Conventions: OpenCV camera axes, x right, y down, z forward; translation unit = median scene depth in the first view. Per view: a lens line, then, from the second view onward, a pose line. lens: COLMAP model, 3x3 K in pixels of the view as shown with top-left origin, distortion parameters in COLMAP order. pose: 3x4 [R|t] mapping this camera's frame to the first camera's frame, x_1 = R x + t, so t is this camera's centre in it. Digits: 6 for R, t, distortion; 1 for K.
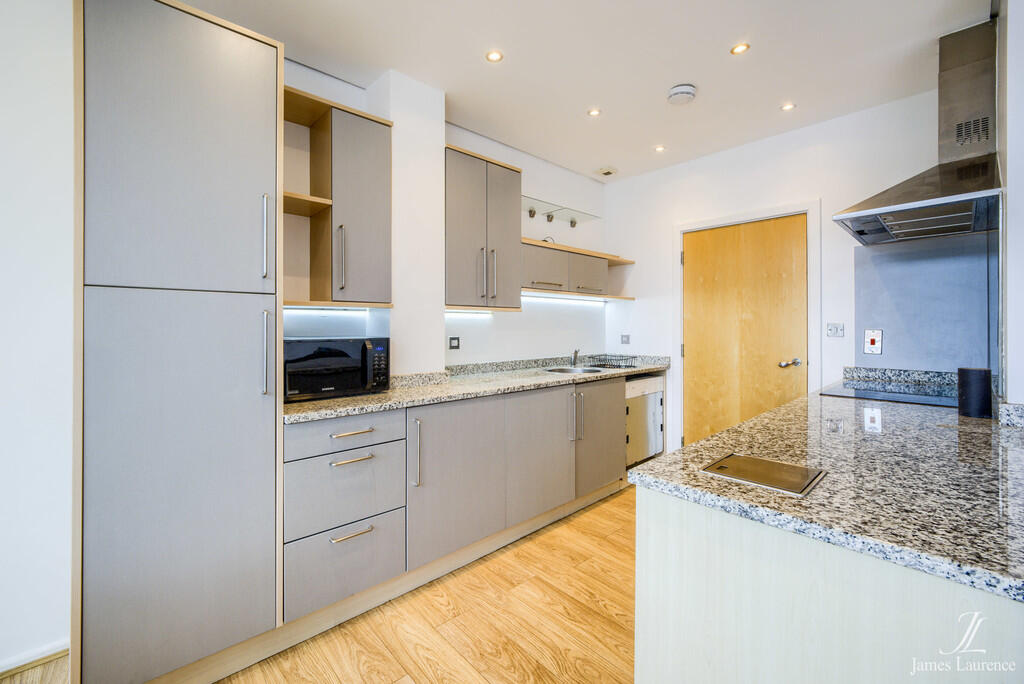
lens RADIAL K [[424.6, 0, 489.5], [0, 424.6, 321.0], [0, 0, 1]] dist [-0.000230, -0.000207]
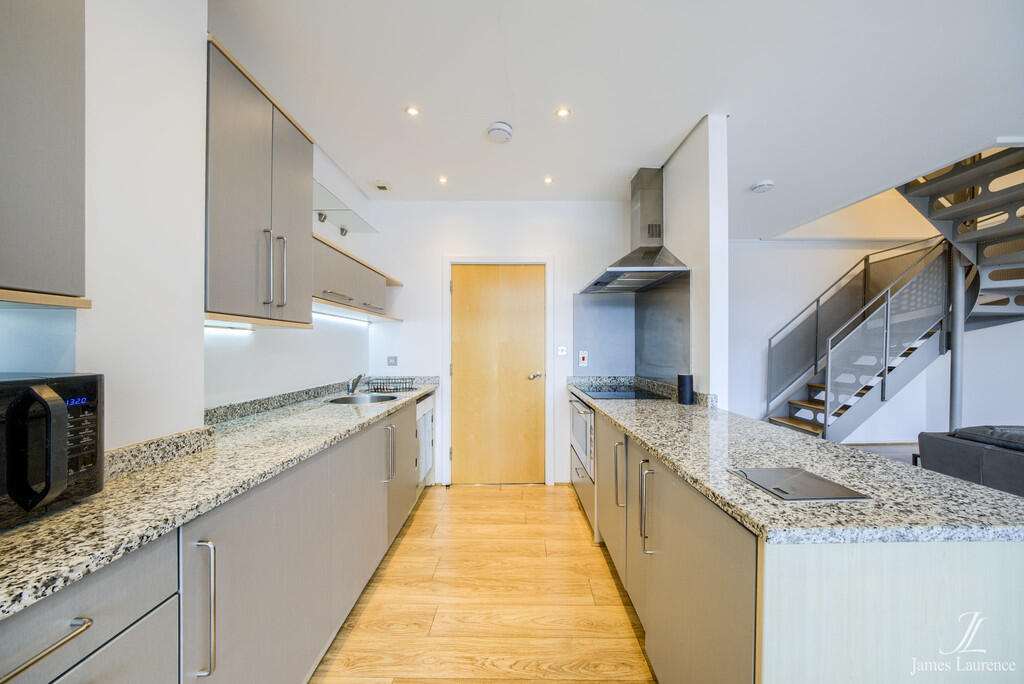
lens RADIAL K [[357.9, 0, 530.0], [0, 357.9, 345.7], [0, 0, 1]] dist [-0.011950, 0.000324]
pose [[0.645494, 0.005179, 0.763748, -0.193556], [-0.010984, 0.999937, 0.002502, 0.002825], [-0.763686, -0.010004, 0.645510, 0.368691]]
